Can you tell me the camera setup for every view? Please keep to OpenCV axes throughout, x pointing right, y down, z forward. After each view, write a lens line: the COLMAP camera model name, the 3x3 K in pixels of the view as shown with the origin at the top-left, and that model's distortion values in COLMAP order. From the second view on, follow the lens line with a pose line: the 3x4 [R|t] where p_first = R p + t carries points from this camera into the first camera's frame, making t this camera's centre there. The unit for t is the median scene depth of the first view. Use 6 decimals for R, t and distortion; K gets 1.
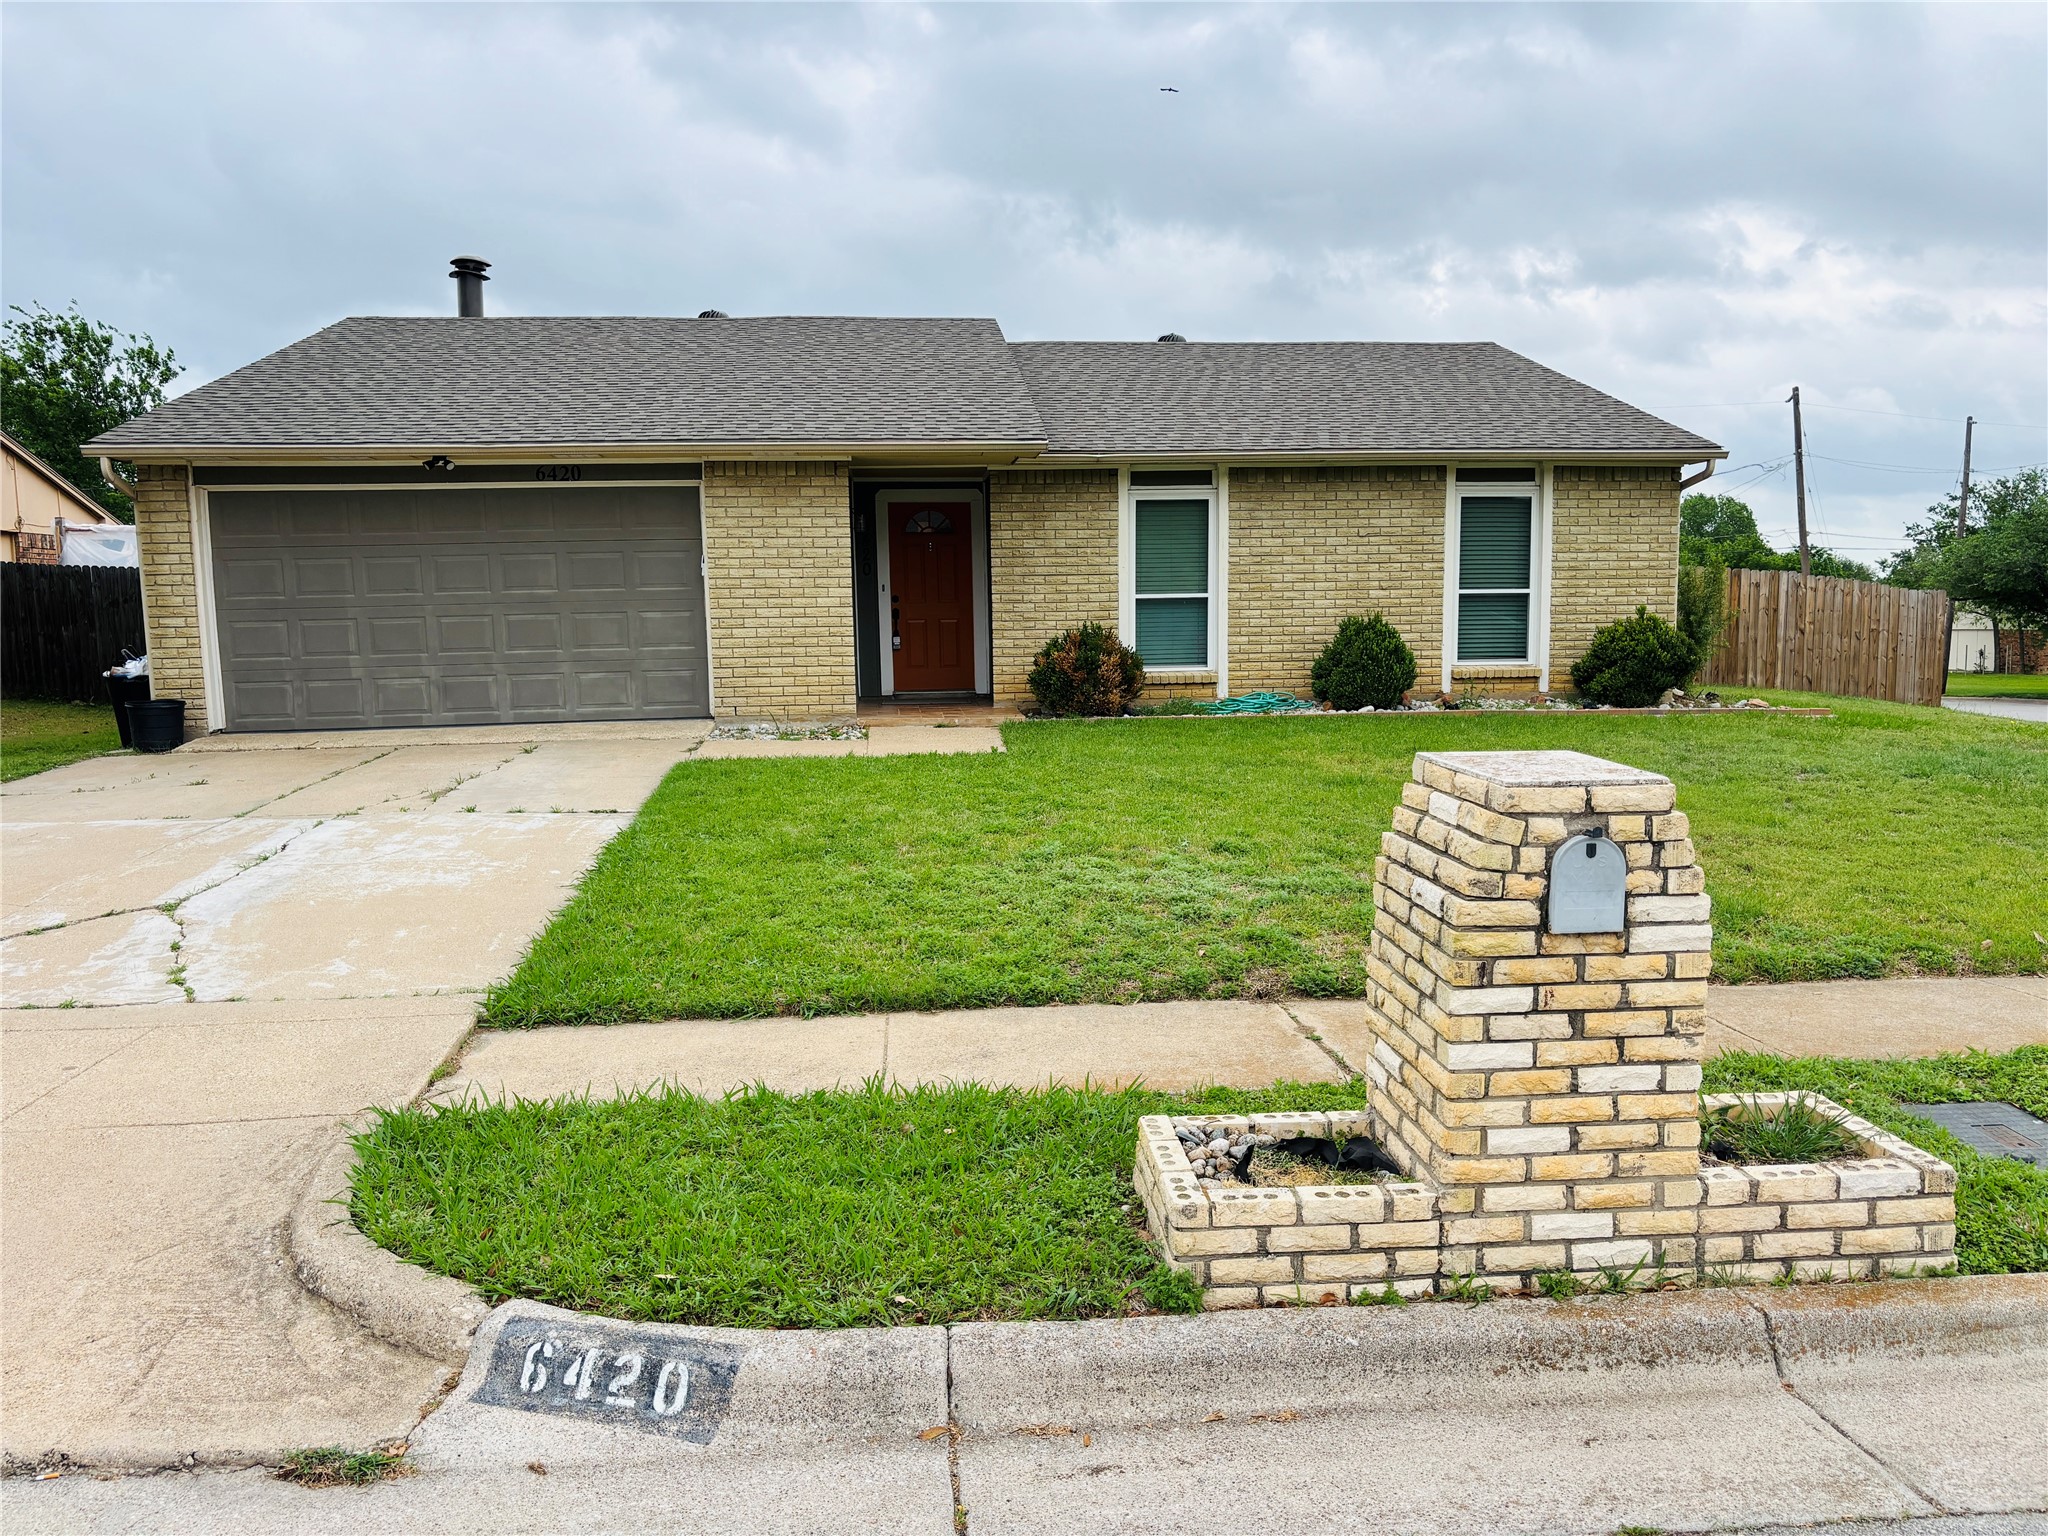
lens RADIAL K [[1552.0, 0, 1041.8], [0, 1552.0, 766.8], [0, 0, 1]] dist [0.058159, -0.024495]
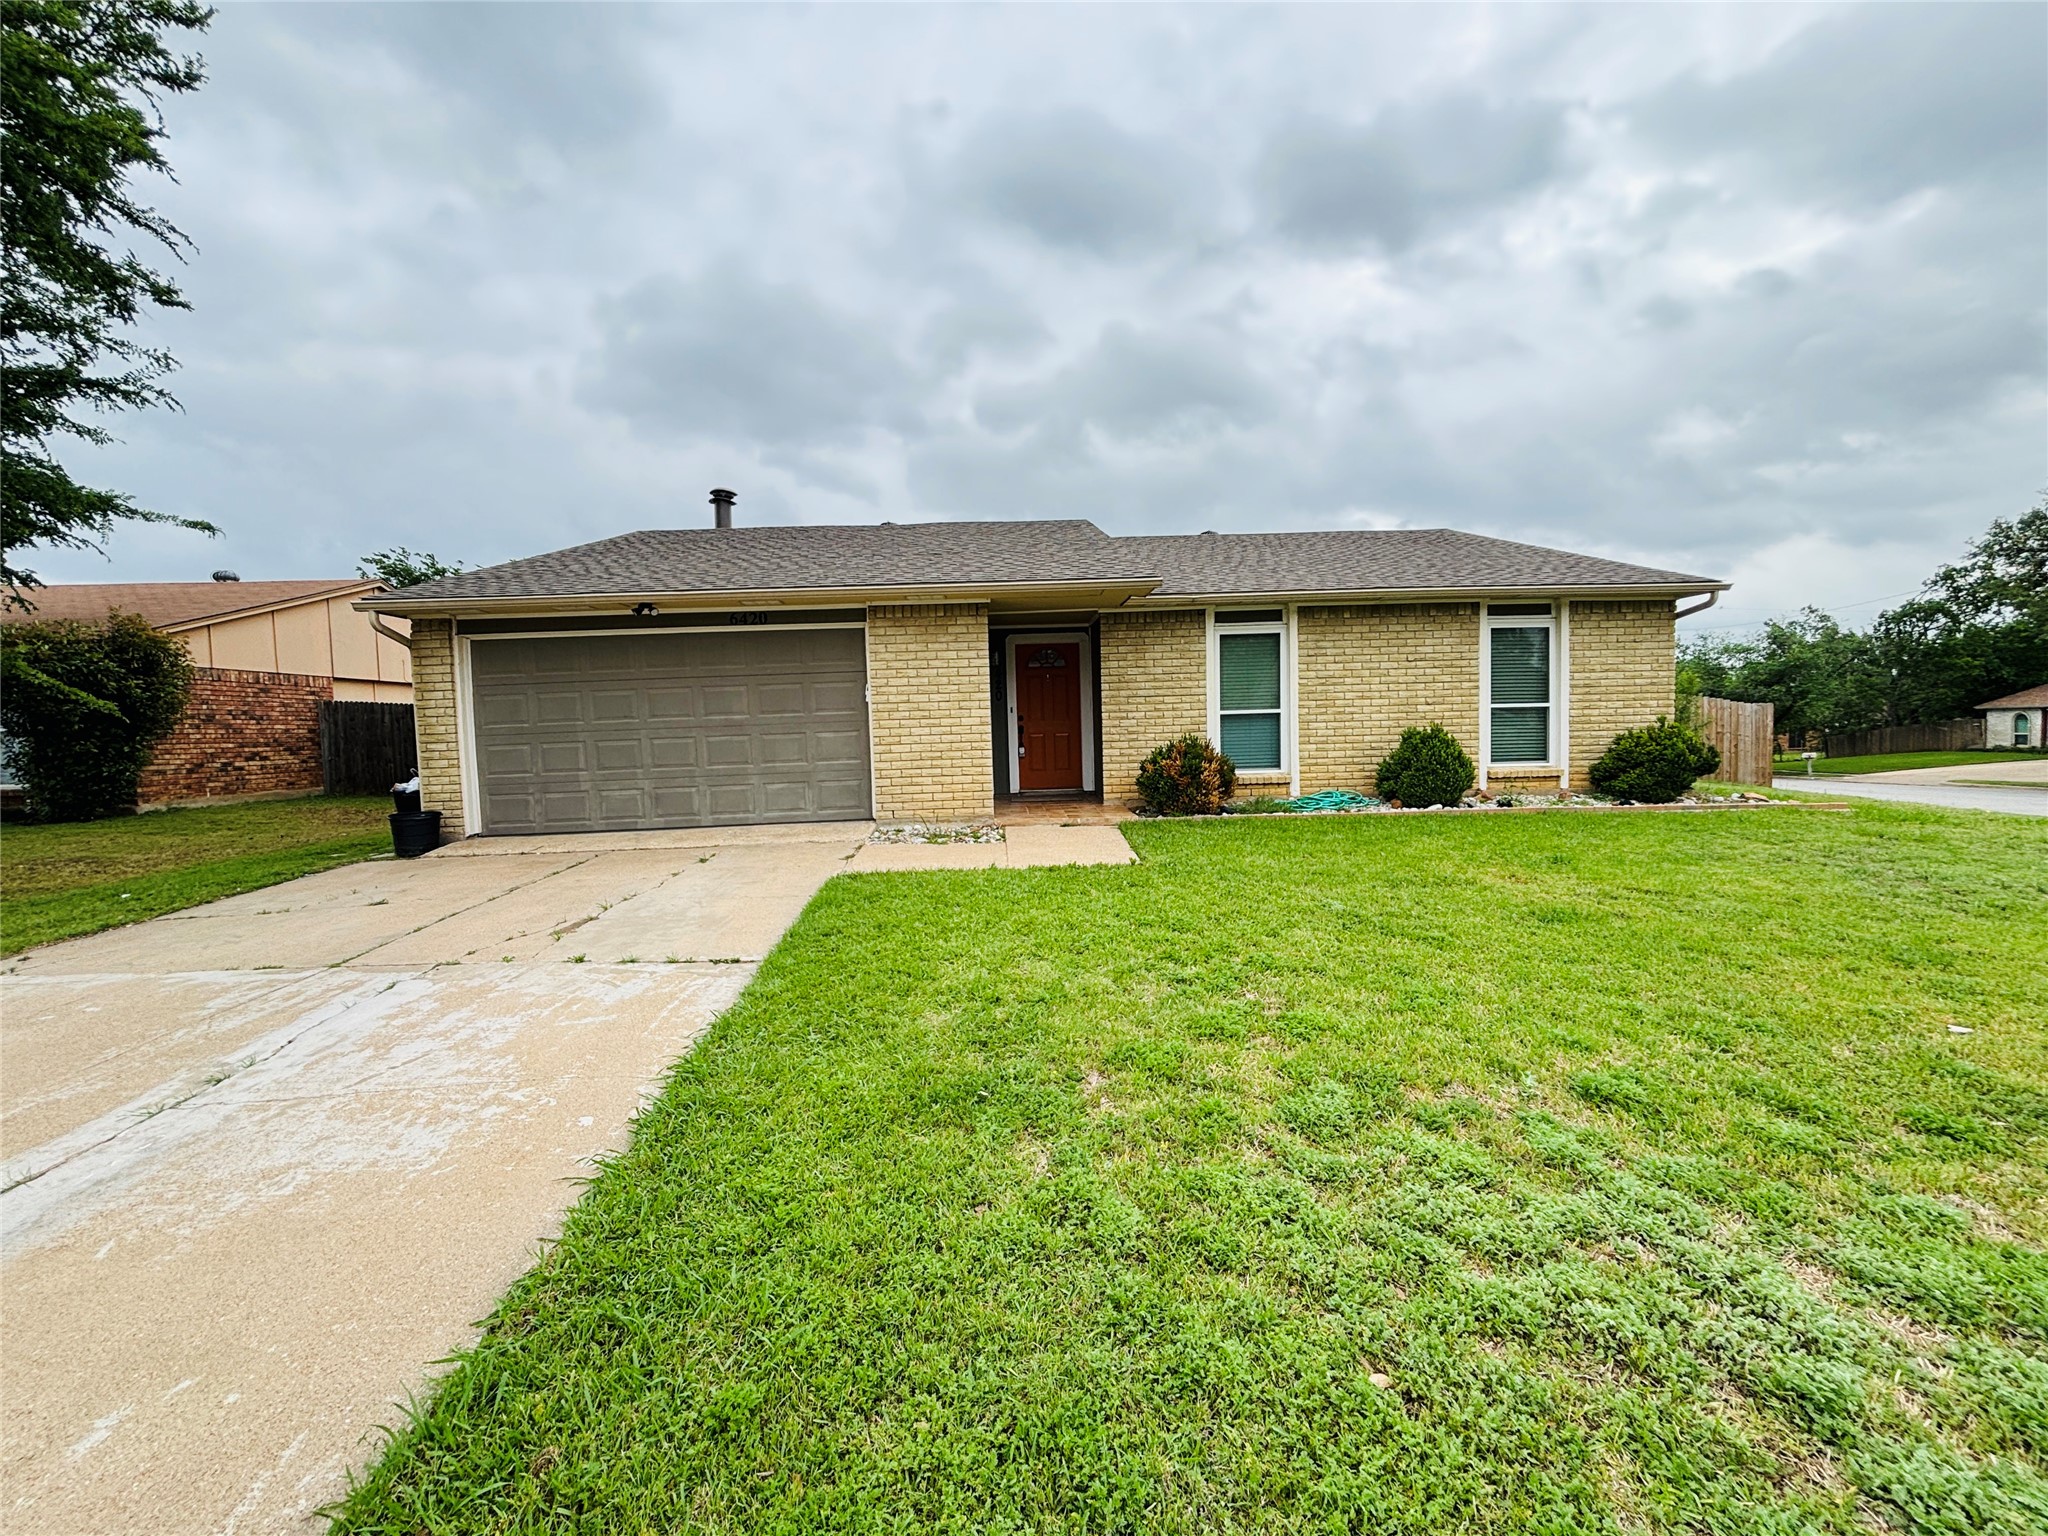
lens RADIAL K [[827.9, 0, 1018.5], [0, 827.9, 771.9], [0, 0, 1]] dist [0.003671, 0.000744]
pose [[0.997240, -0.009567, -0.073626, -0.051487], [0.006345, 0.999017, -0.043866, -0.036959], [0.073973, 0.043277, 0.996321, 0.350794]]
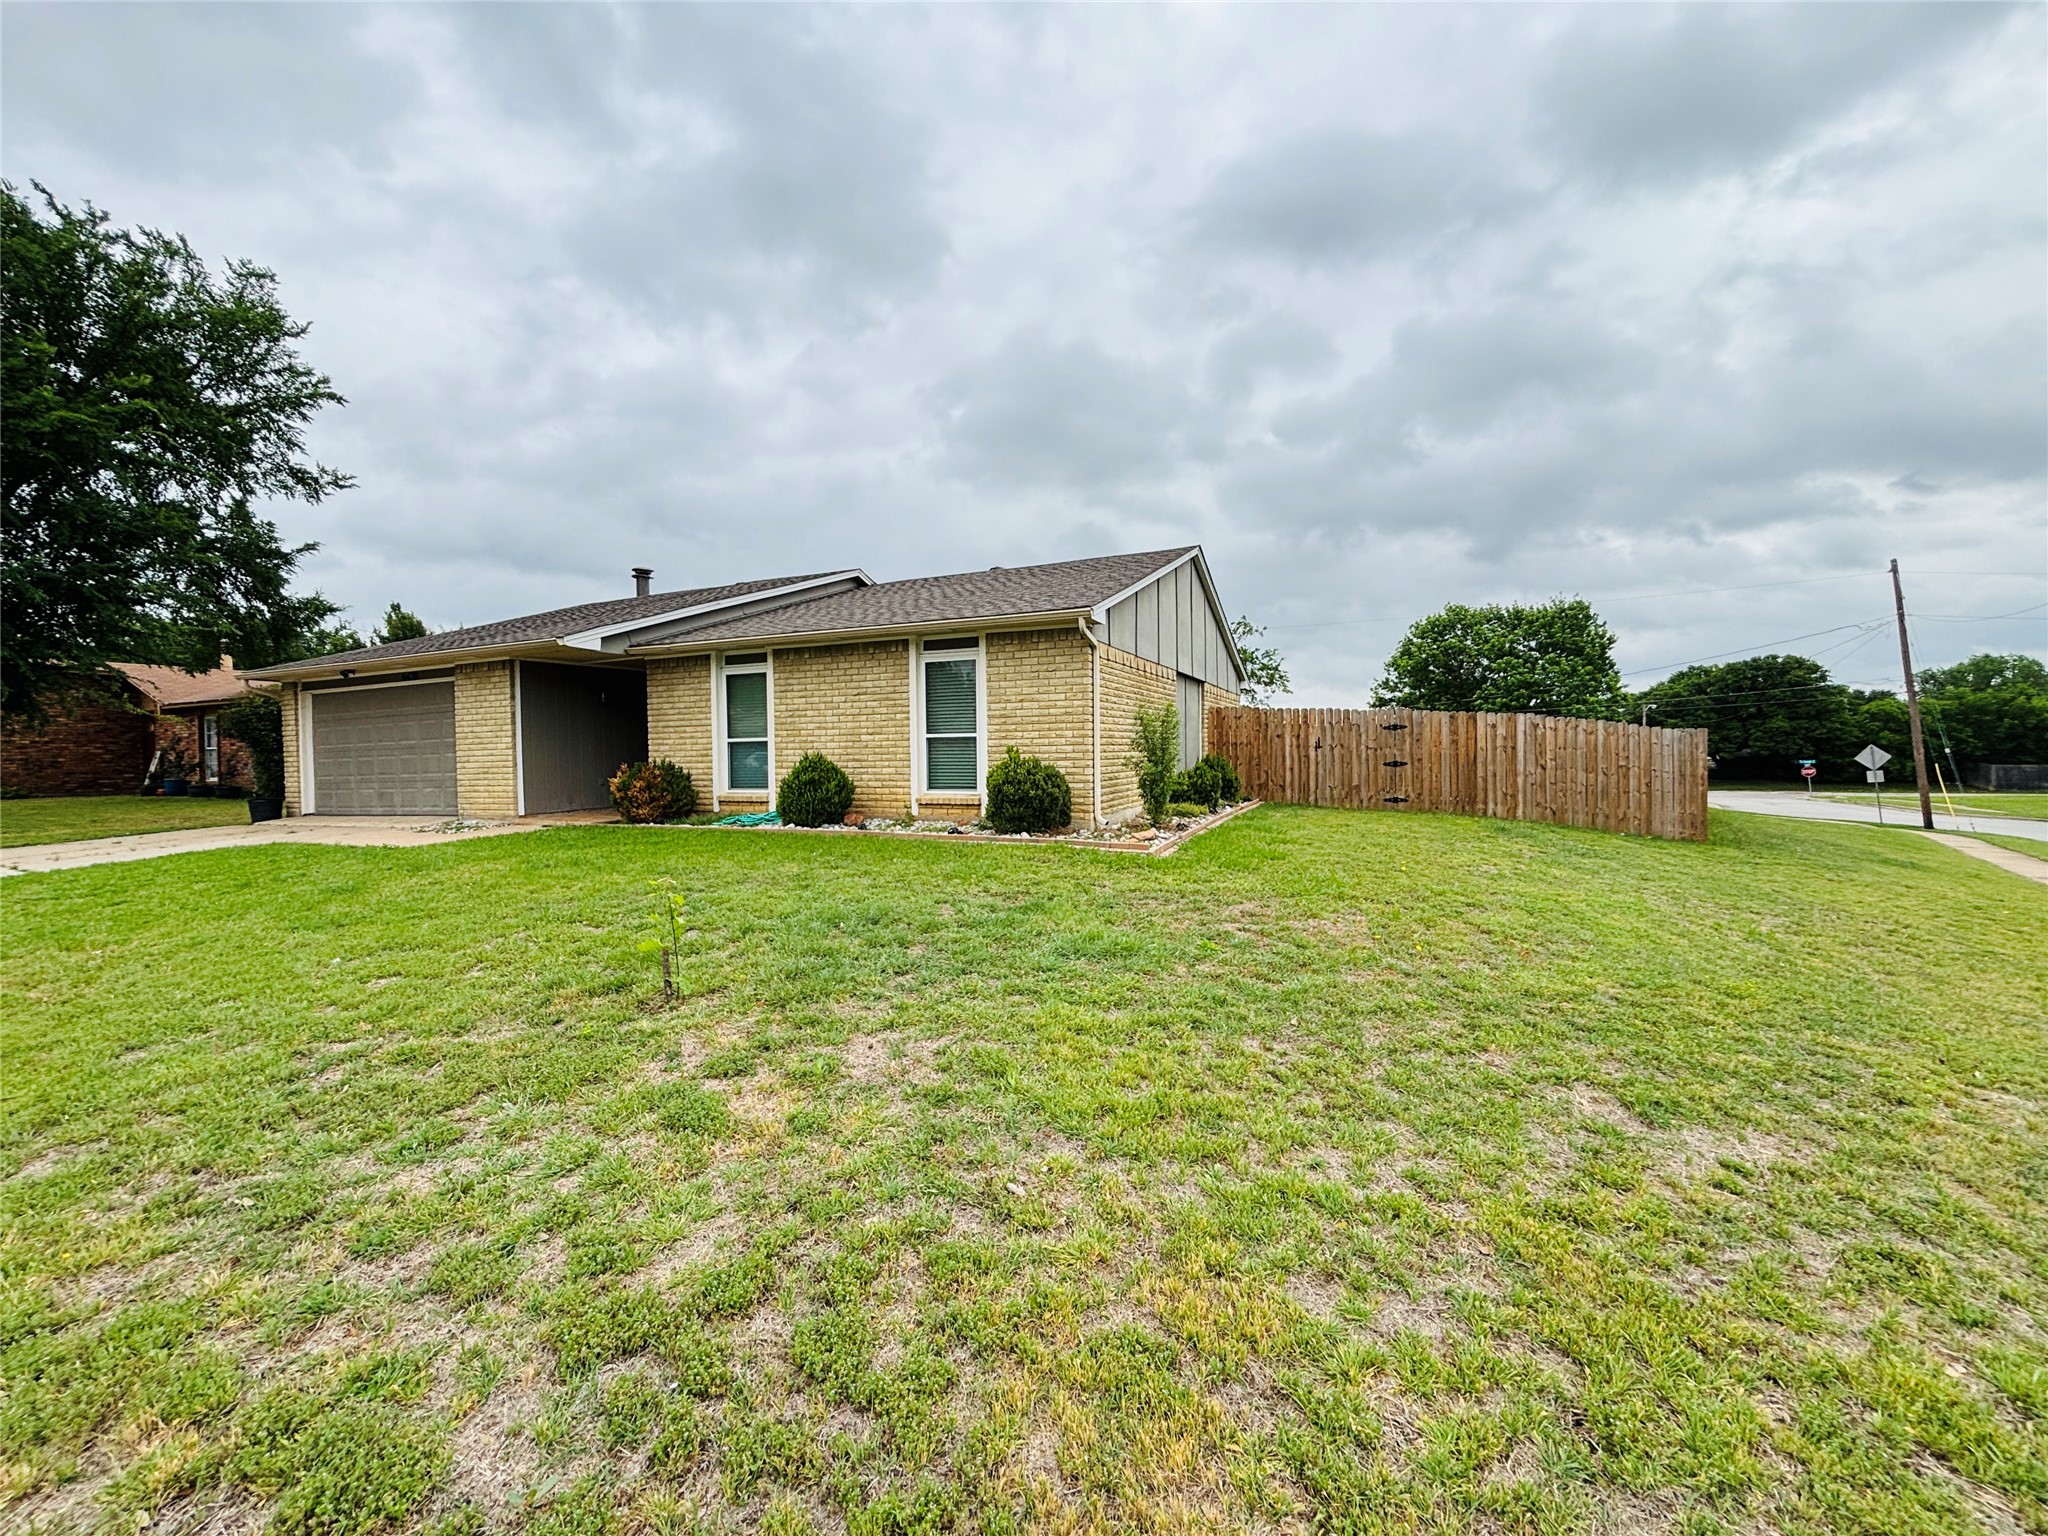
lens RADIAL K [[827.9, 0, 1044.6], [0, 827.9, 734.7], [0, 0, 1]] dist [0.003671, 0.000744]
pose [[0.872388, -0.011071, -0.488688, 0.707537], [-0.044635, 0.993763, -0.102193, -0.050765], [0.486771, 0.110965, 0.866453, 0.485063]]
